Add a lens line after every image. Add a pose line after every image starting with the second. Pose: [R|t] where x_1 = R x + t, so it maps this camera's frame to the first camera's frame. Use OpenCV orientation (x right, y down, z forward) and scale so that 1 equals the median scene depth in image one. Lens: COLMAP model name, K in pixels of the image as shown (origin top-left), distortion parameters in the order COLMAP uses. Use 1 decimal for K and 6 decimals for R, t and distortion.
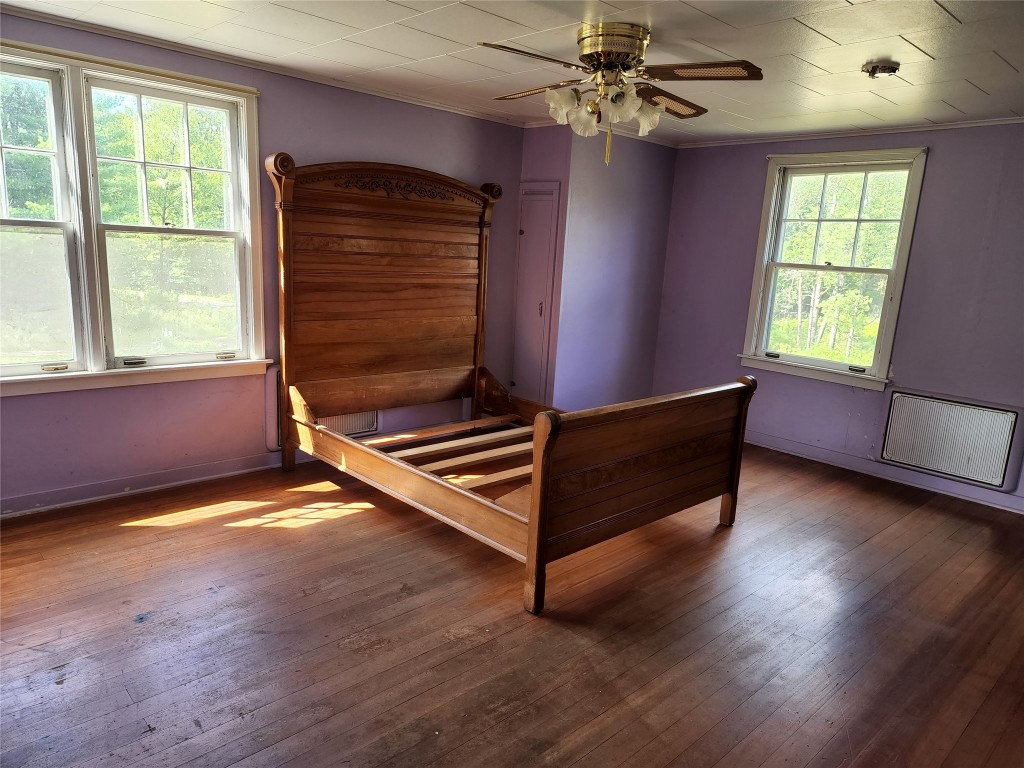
lens RADIAL K [[680.8, 0, 513.3], [0, 680.8, 387.5], [0, 0, 1]] dist [0.071506, -0.053718]
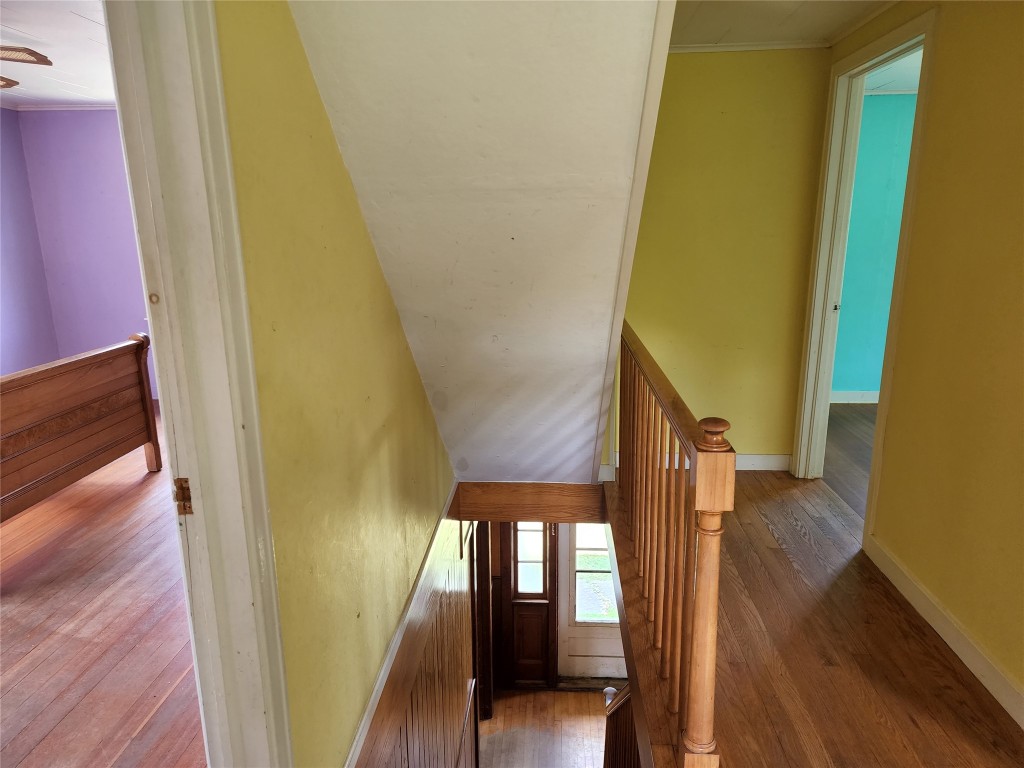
lens RADIAL K [[680.8, 0, 509.5], [0, 680.8, 384.0], [0, 0, 1]] dist [0.071506, -0.053718]
pose [[0.718166, -0.221448, 0.659695, 0.031952], [0.190158, 0.974383, 0.120071, 0.062541], [-0.669385, 0.039216, 0.741880, -0.309469]]
